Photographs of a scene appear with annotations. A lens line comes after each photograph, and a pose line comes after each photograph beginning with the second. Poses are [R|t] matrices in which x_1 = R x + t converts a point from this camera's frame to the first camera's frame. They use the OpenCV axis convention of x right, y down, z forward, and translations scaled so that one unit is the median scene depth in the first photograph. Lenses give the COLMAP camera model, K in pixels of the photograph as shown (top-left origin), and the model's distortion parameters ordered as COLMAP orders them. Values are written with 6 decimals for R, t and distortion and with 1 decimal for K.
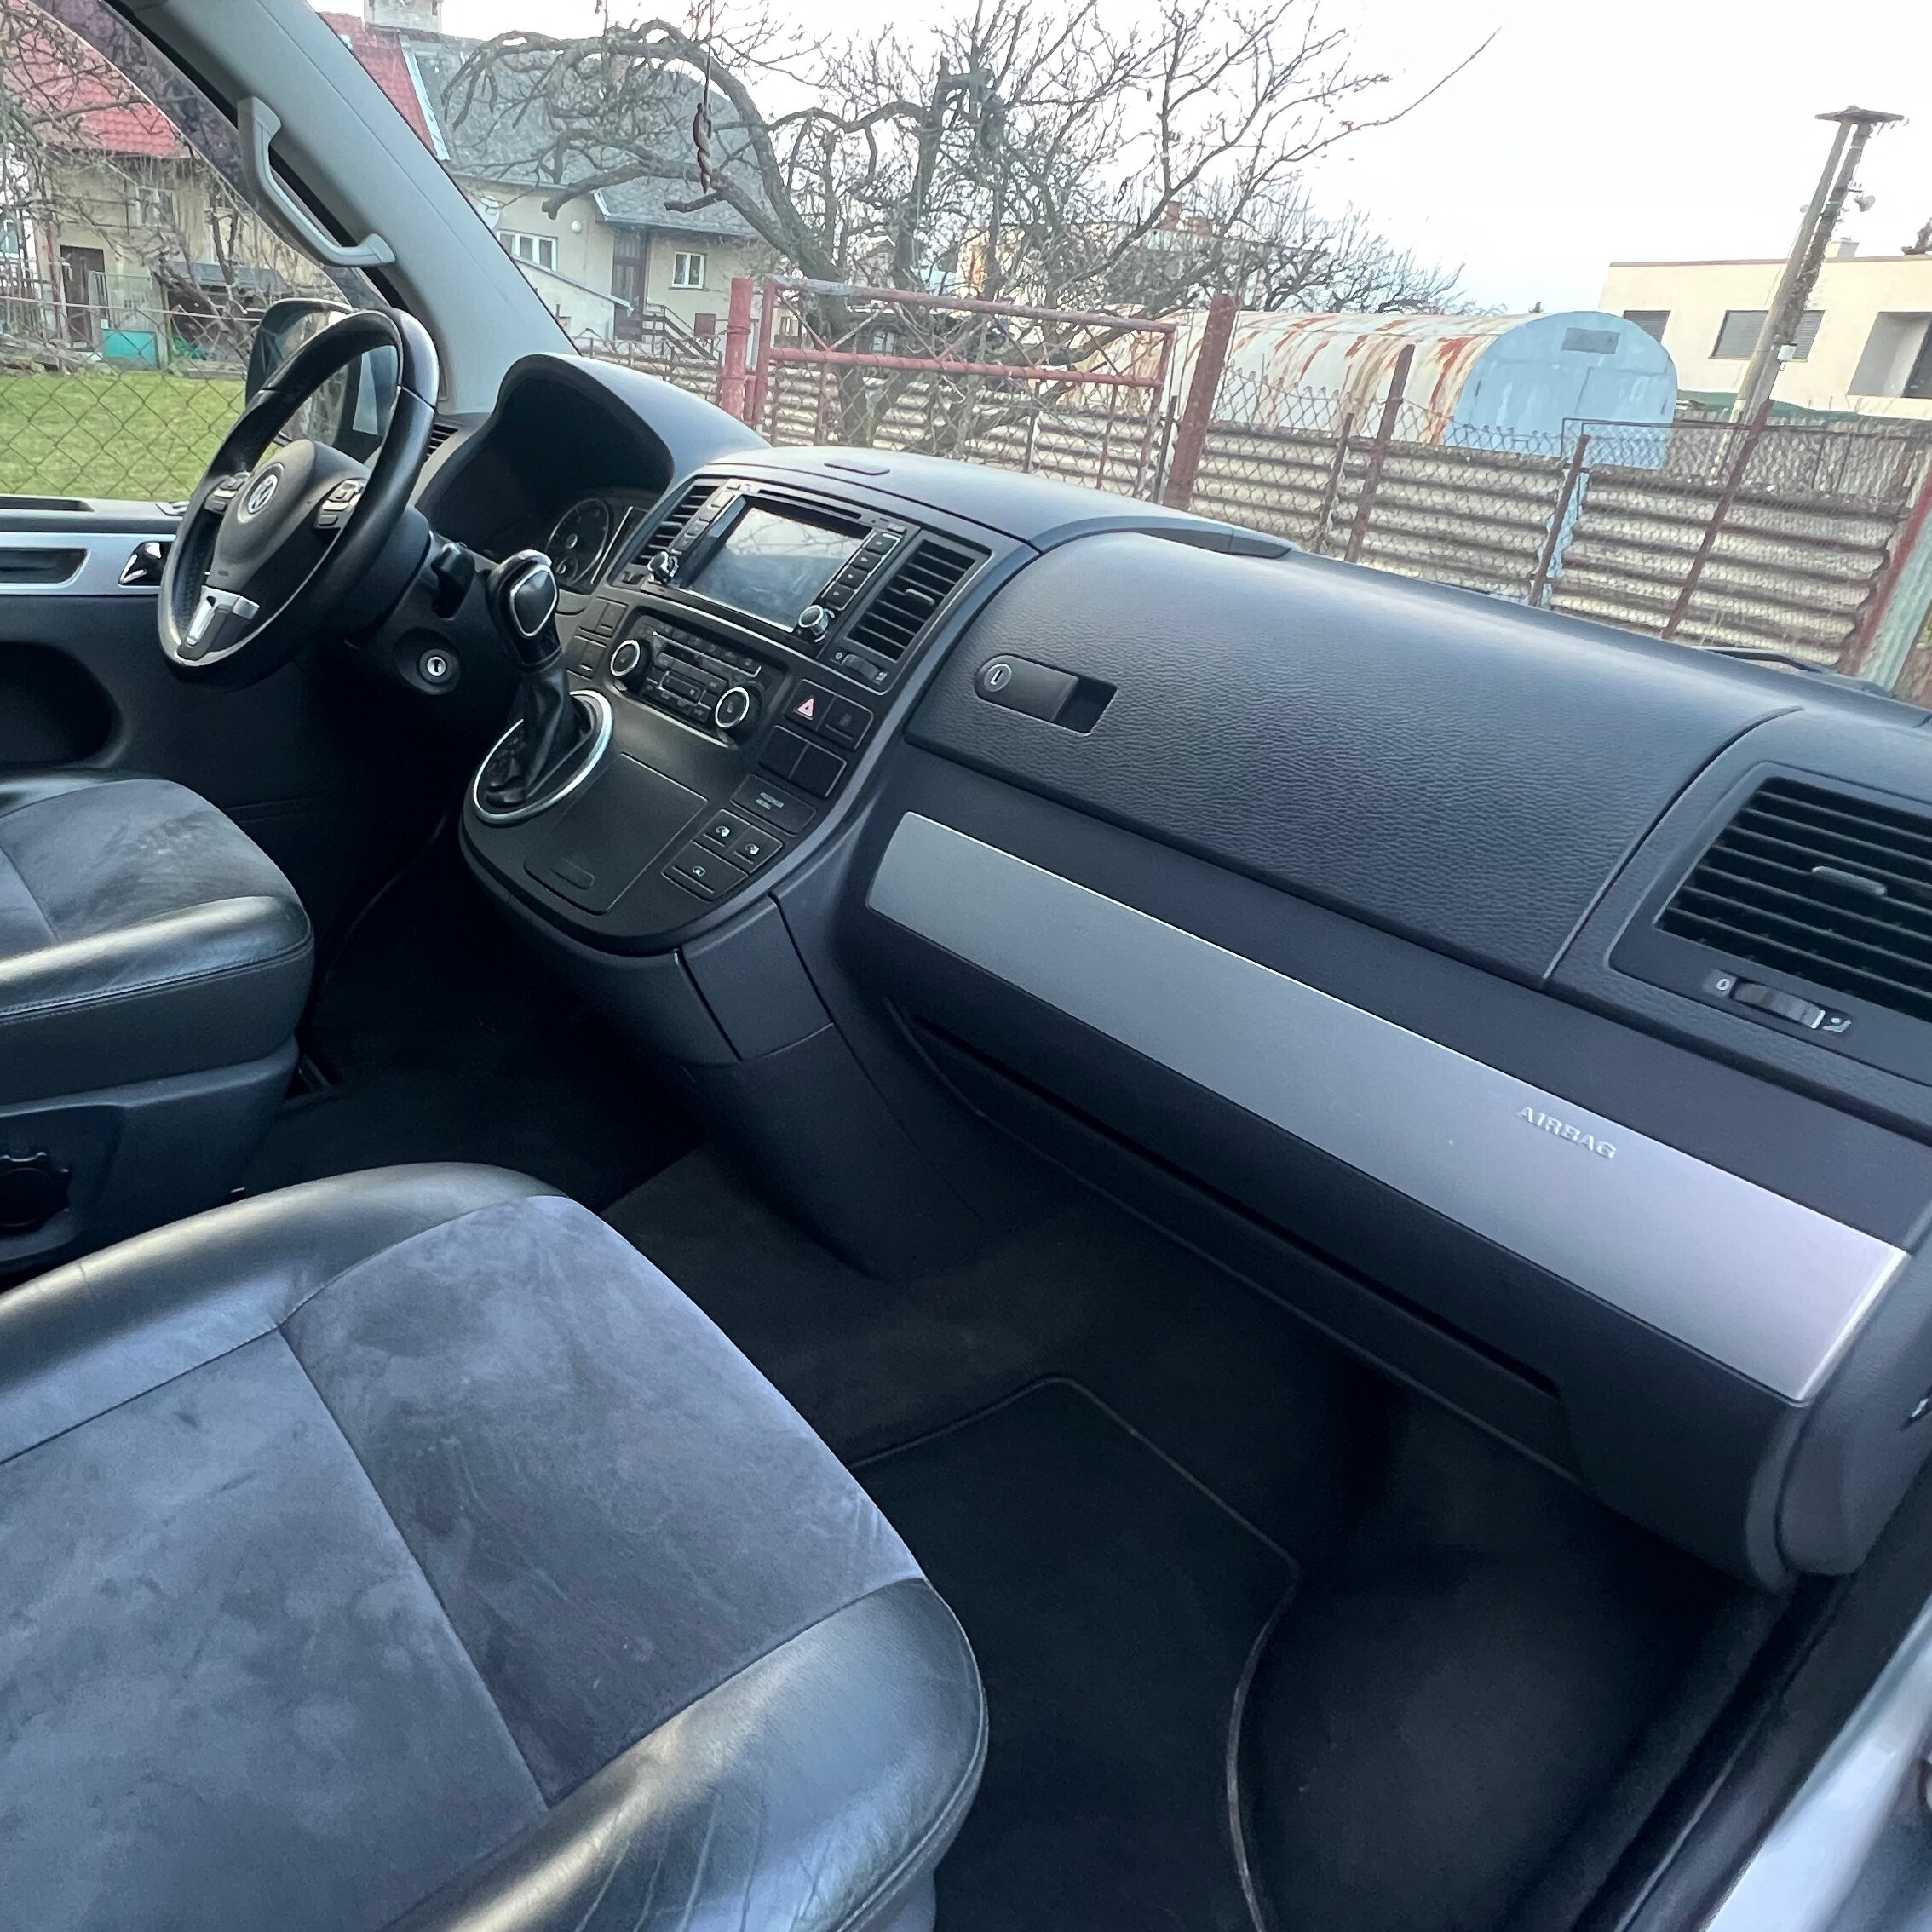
lens RADIAL K [[1418.6, 0, 971.1], [0, 1418.6, 1020.4], [0, 0, 1]] dist [-0.018492, 0.012568]
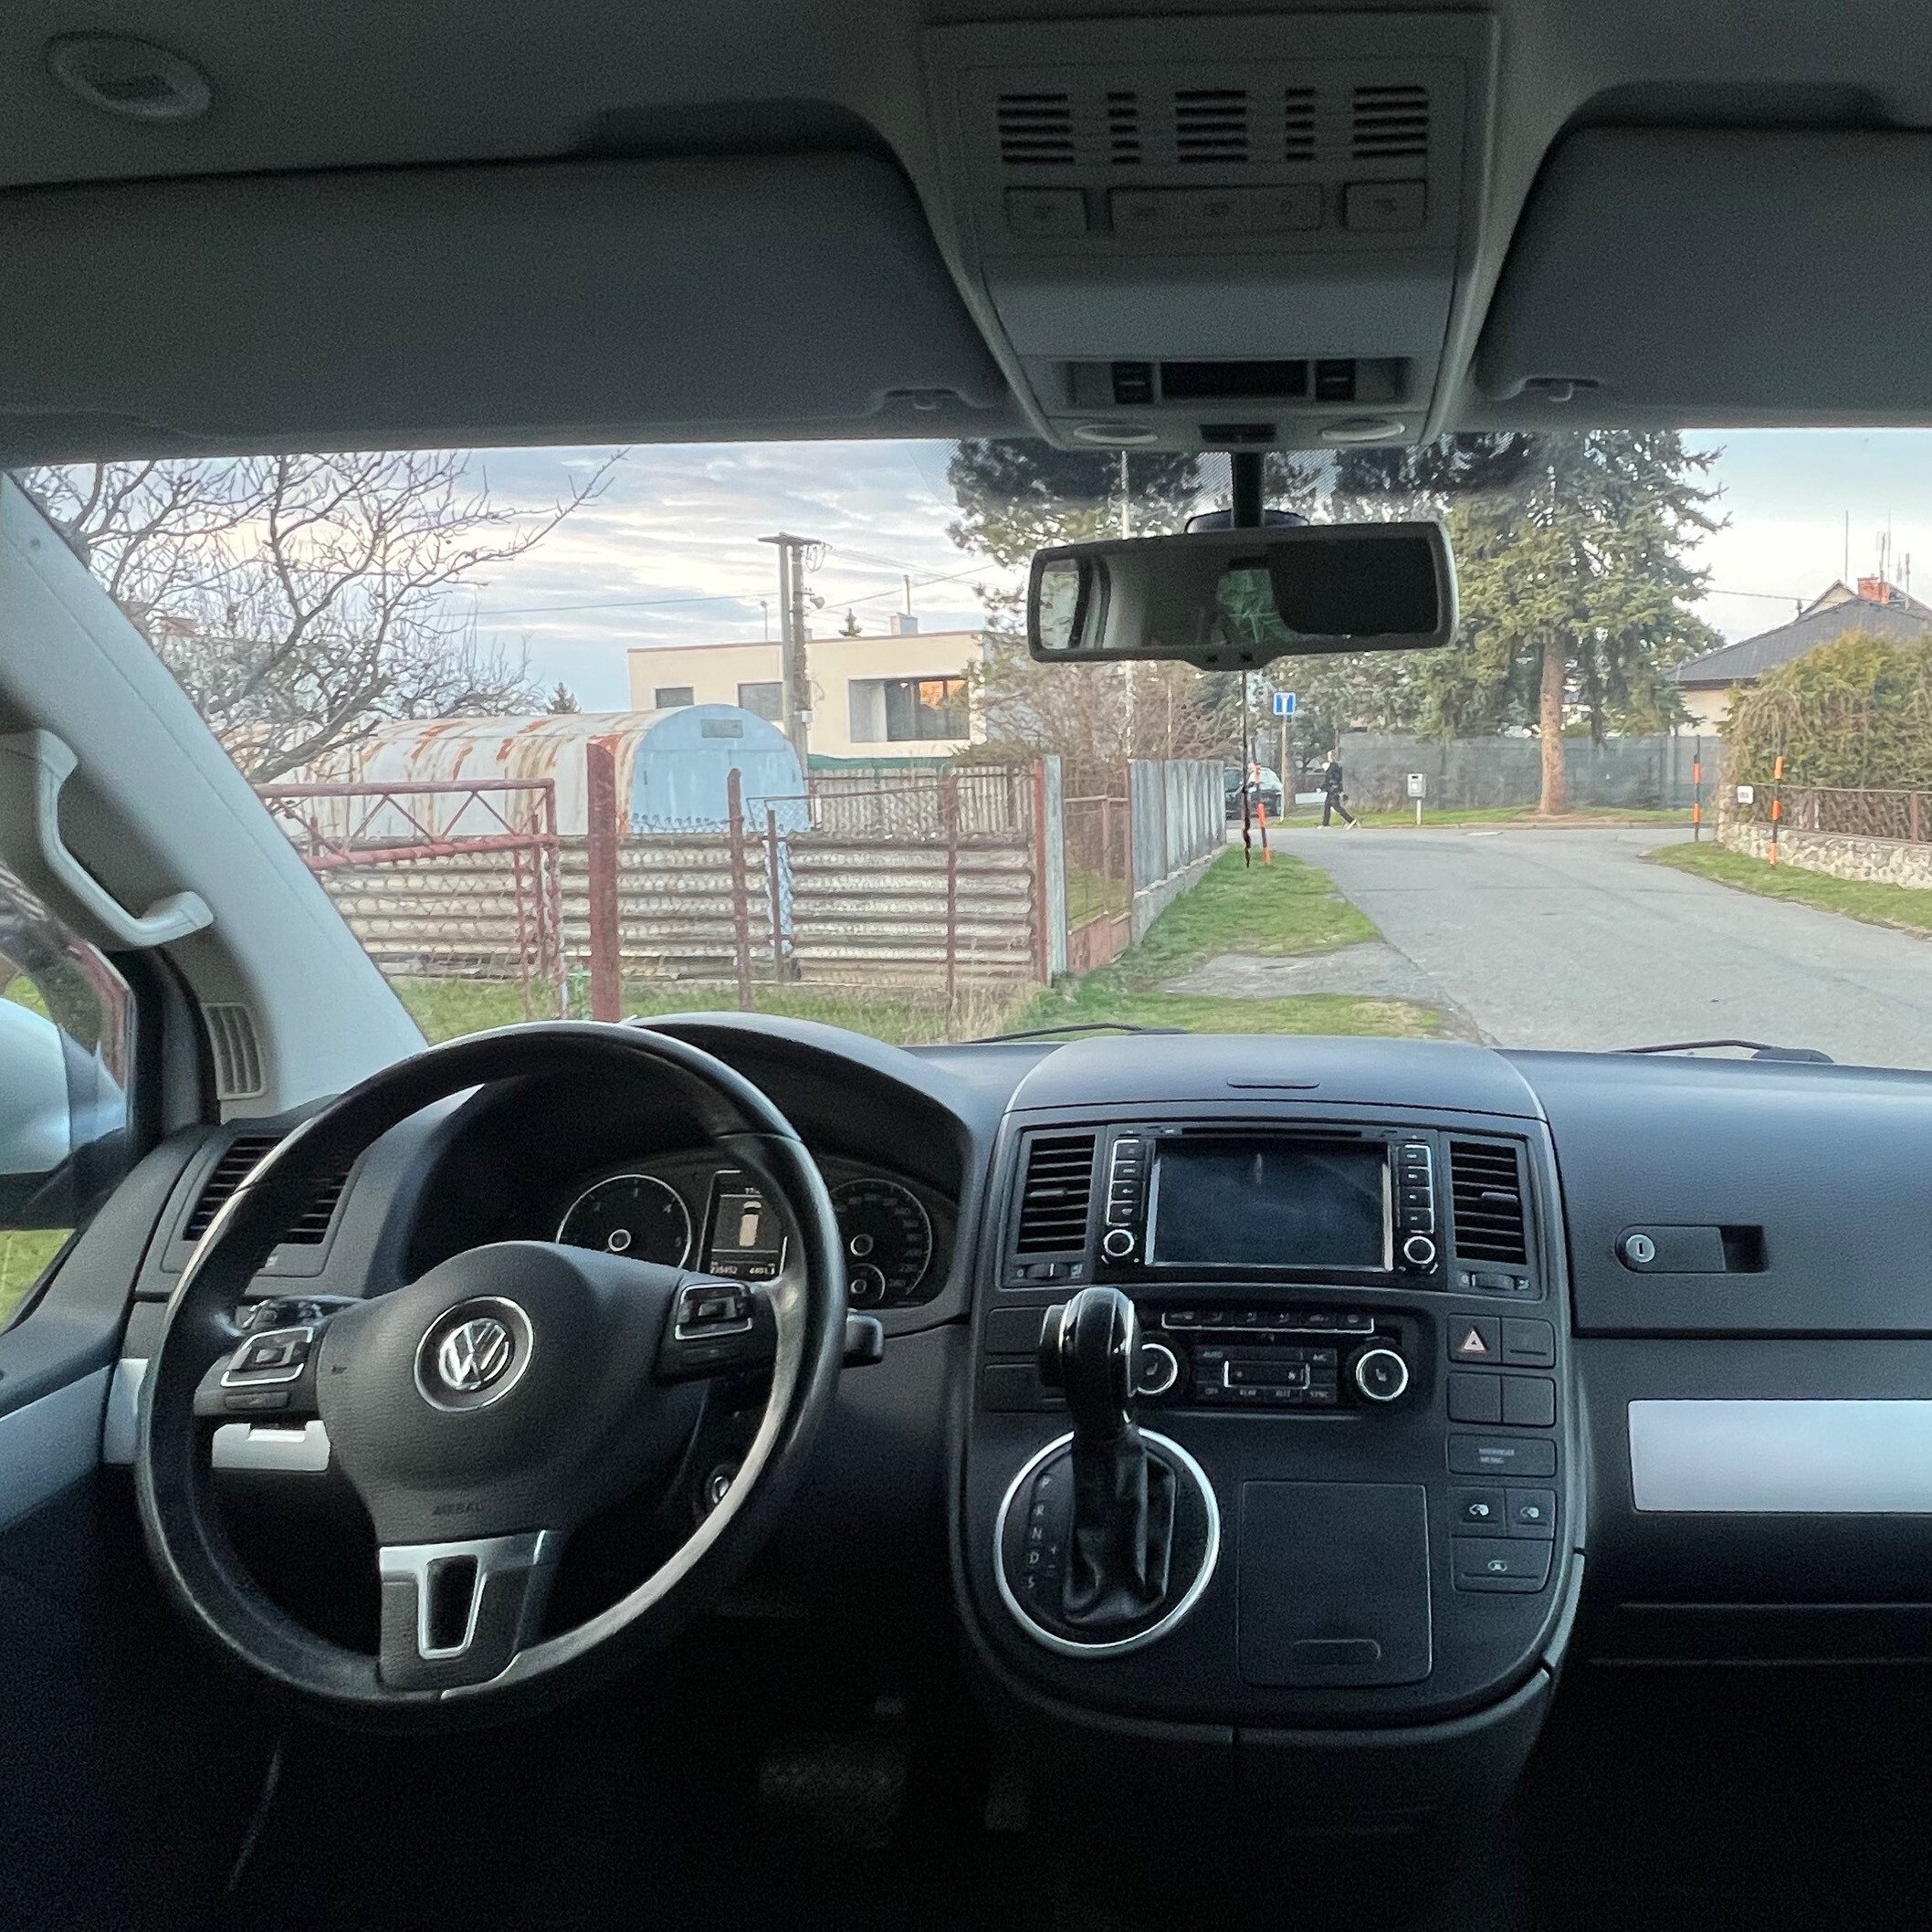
lens RADIAL K [[1443.8, 0, 1064.4], [0, 1443.8, 913.3], [0, 0, 1]] dist [0.000559, 0.003685]
pose [[0.645430, -0.175273, 0.743437, -0.664999], [0.369330, 0.923584, -0.102897, -0.336560], [-0.668592, 0.340986, 0.660843, 0.302803]]
